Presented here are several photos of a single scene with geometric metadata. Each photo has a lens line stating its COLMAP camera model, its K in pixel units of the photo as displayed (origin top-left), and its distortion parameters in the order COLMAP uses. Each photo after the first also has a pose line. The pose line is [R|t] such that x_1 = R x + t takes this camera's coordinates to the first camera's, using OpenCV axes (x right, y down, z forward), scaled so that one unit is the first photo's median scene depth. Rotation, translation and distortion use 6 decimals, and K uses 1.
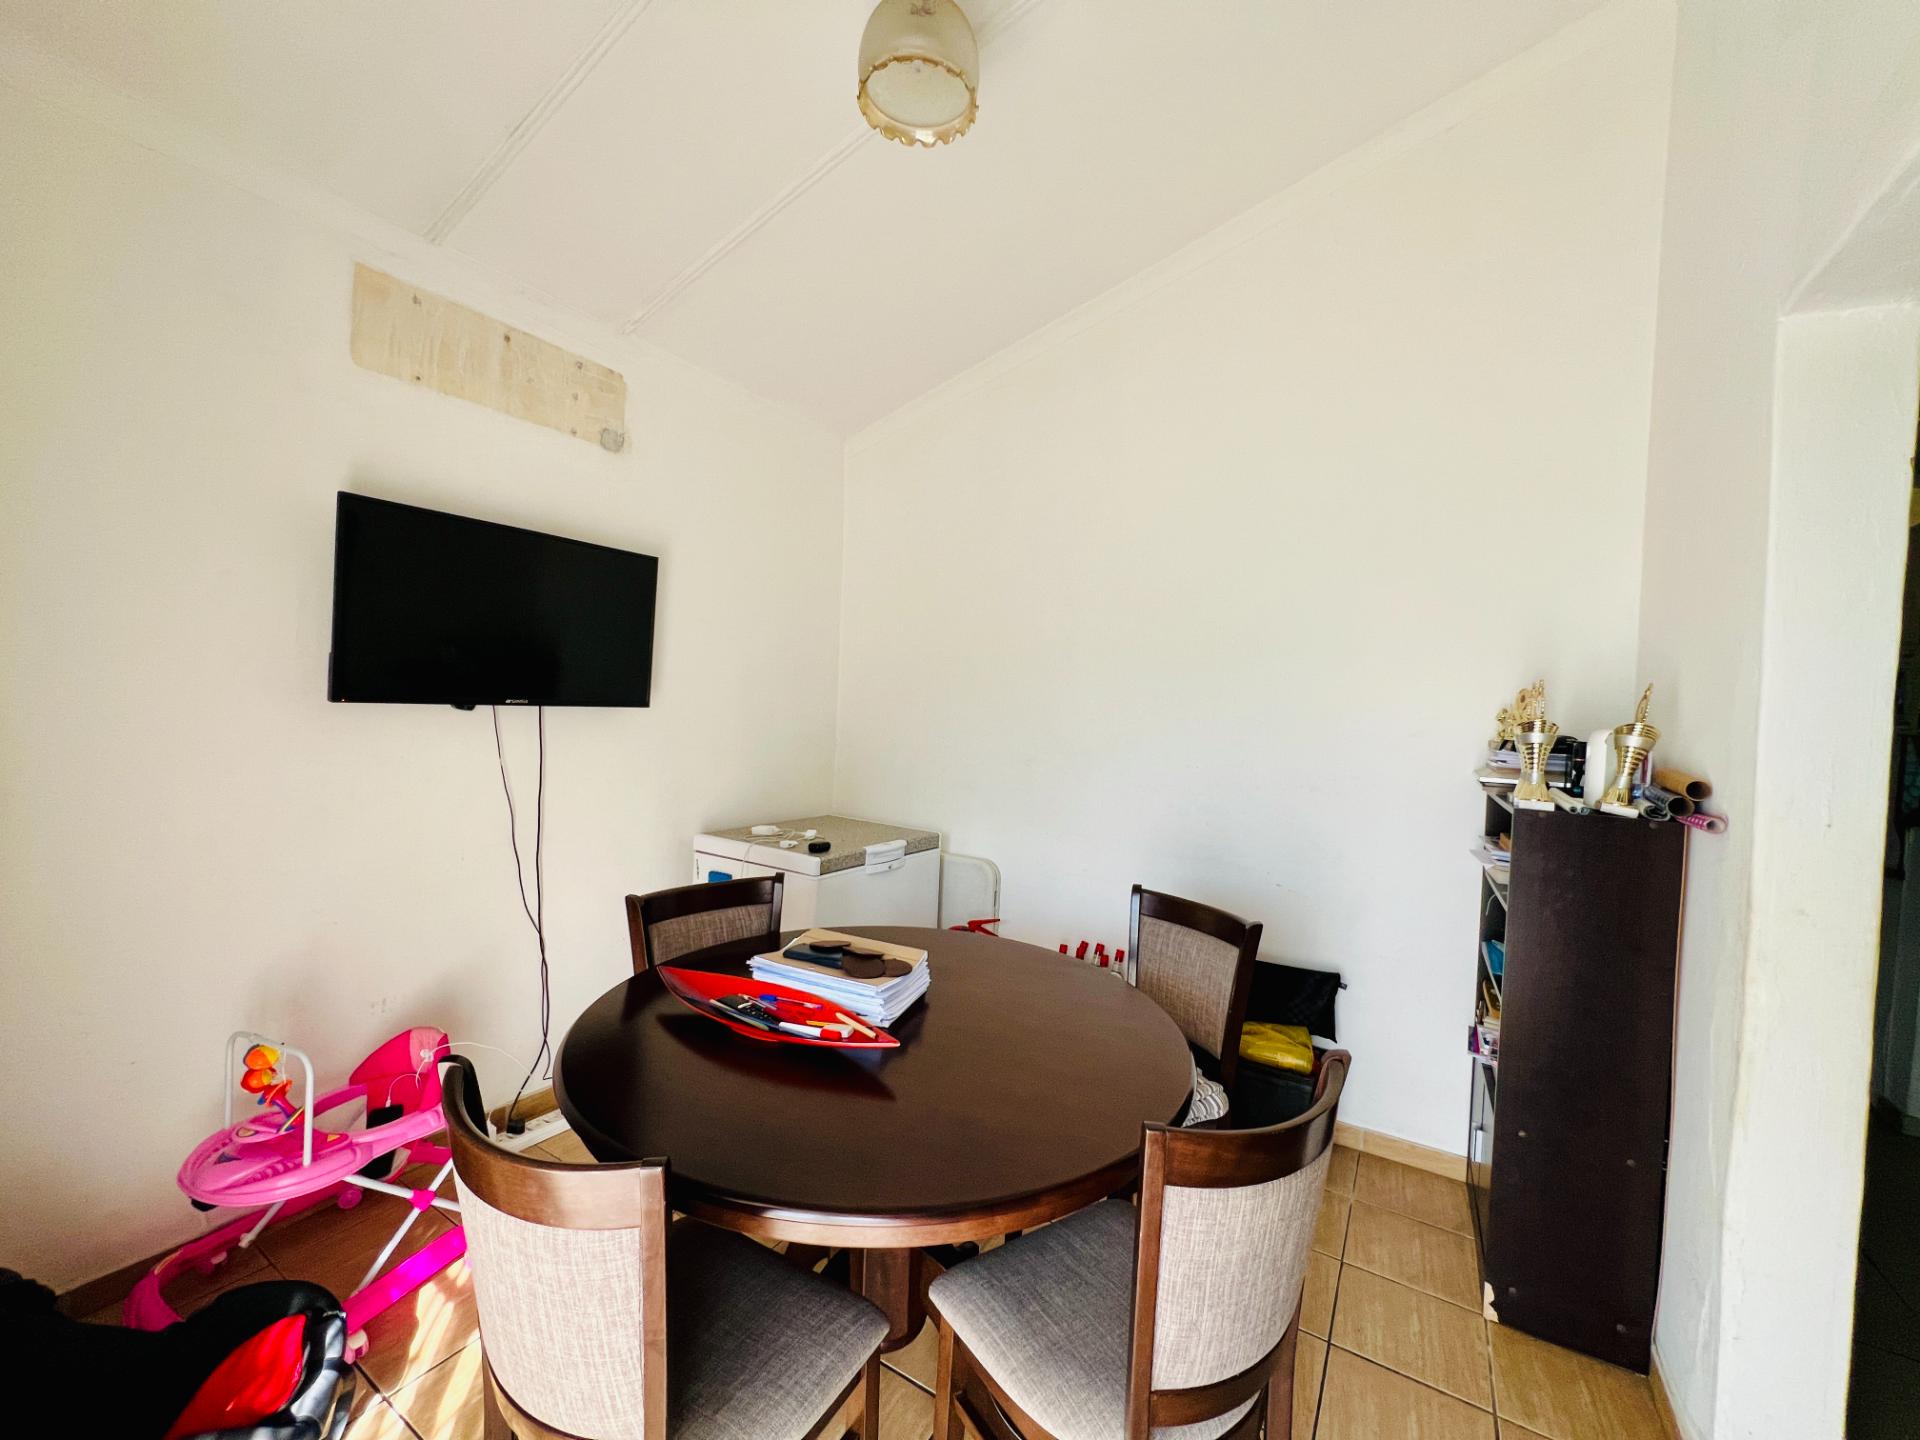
lens RADIAL K [[766.8, 0, 956.7], [0, 766.8, 717.1], [0, 0, 1]] dist [-0.002766, 0.000966]
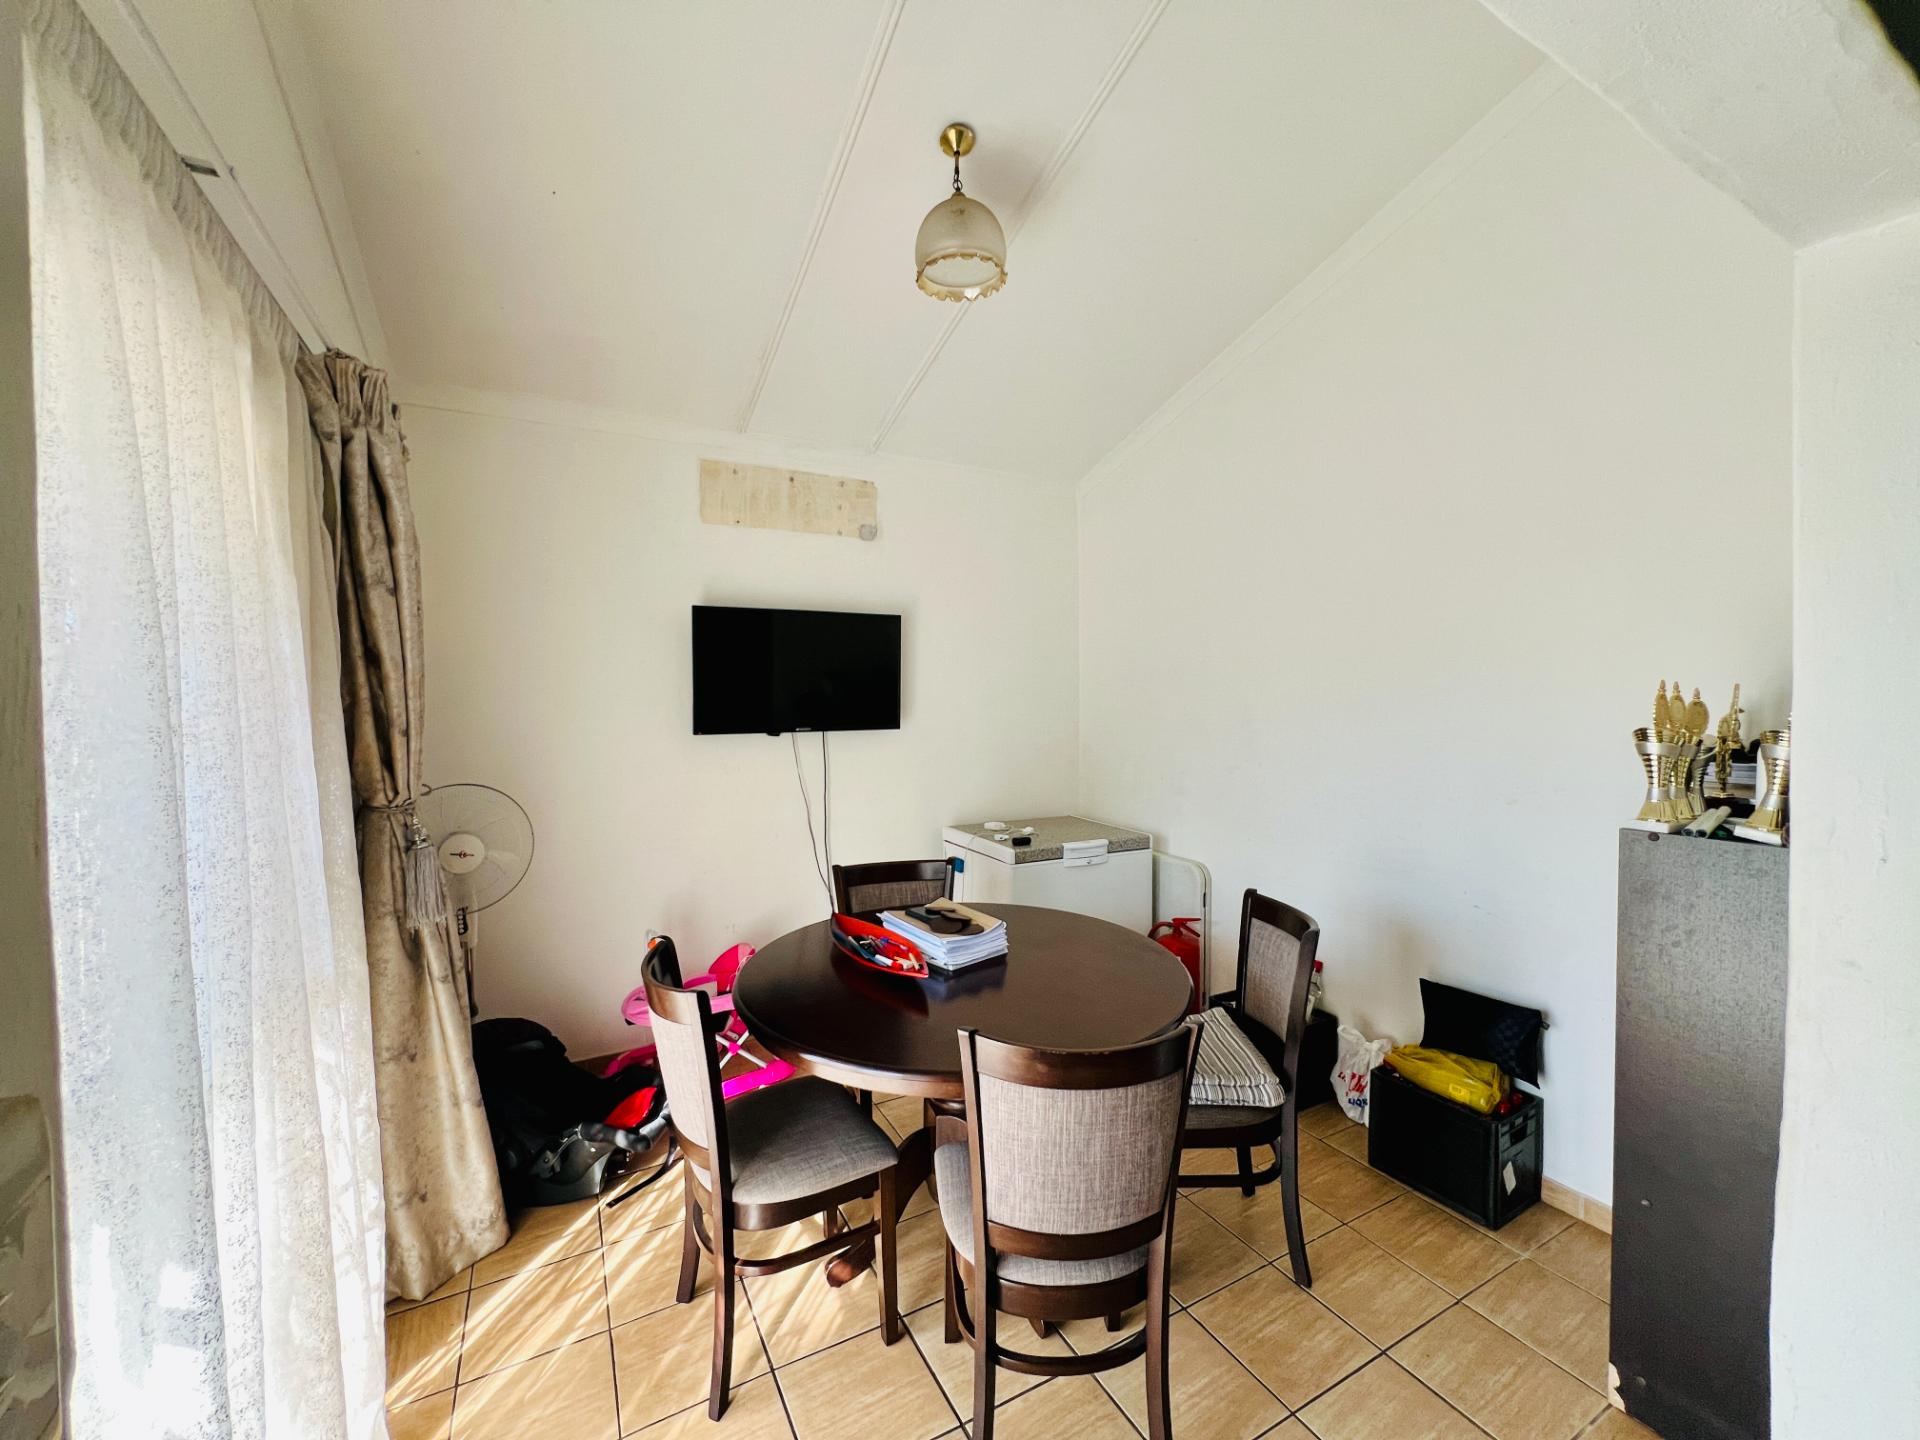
lens RADIAL K [[768.1, 0, 960.6], [0, 768.1, 719.8], [0, 0, 1]] dist [0.000934, -0.000008]
pose [[0.867518, -0.031597, -0.496400, 0.405569], [0.032355, 0.999451, -0.007073, -0.018718], [0.496352, -0.009925, 0.868065, -0.111124]]
